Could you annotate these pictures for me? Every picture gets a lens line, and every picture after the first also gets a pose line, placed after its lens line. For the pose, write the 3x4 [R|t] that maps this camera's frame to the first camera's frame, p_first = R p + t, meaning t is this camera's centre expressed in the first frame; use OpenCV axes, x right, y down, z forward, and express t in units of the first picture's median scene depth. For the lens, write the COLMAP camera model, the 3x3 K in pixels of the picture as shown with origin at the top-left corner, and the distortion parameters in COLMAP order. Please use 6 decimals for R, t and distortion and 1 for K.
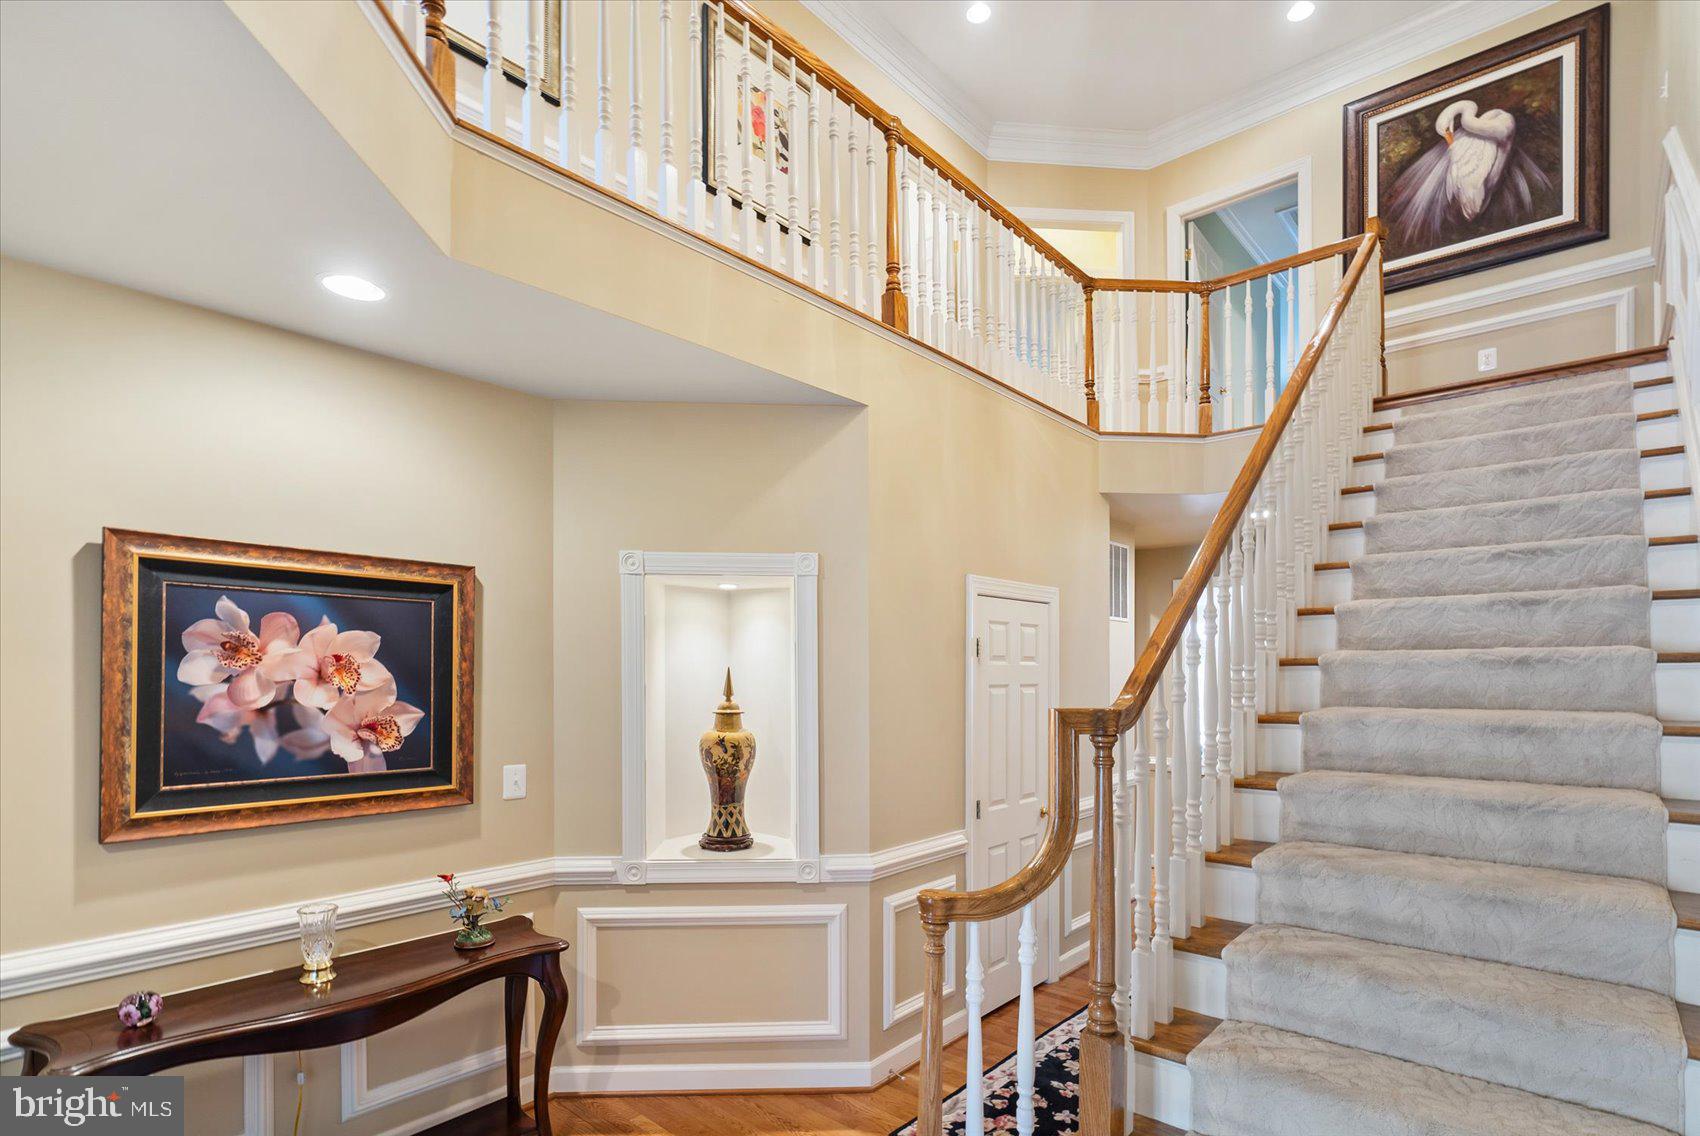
lens RADIAL K [[860.3, 0, 836.2], [0, 860.3, 669.1], [0, 0, 1]] dist [-0.007270, 0.003348]
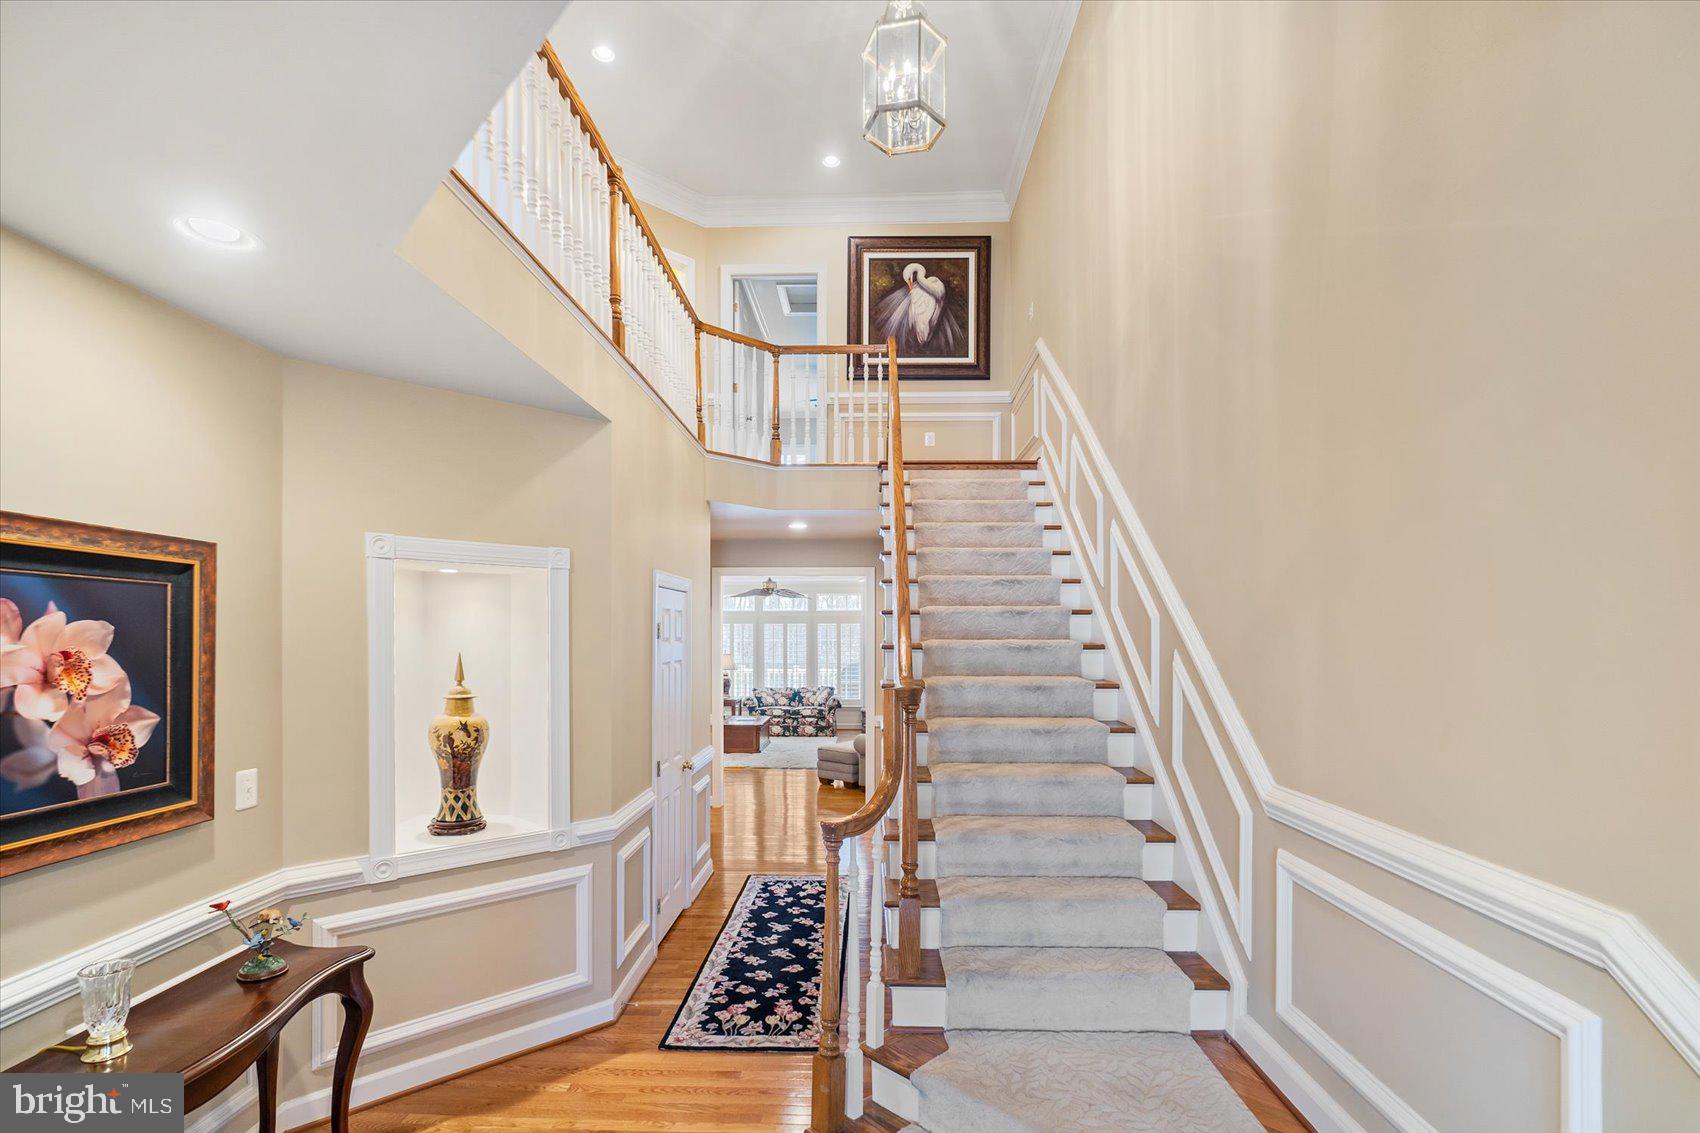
lens RADIAL K [[860.3, 0, 828.4], [0, 860.3, 623.4], [0, 0, 1]] dist [-0.007270, 0.003348]
pose [[0.756601, 0.006955, 0.653840, -0.494967], [-0.006734, 0.999973, -0.002844, -0.039182], [-0.653842, -0.002251, 0.756628, -0.048650]]
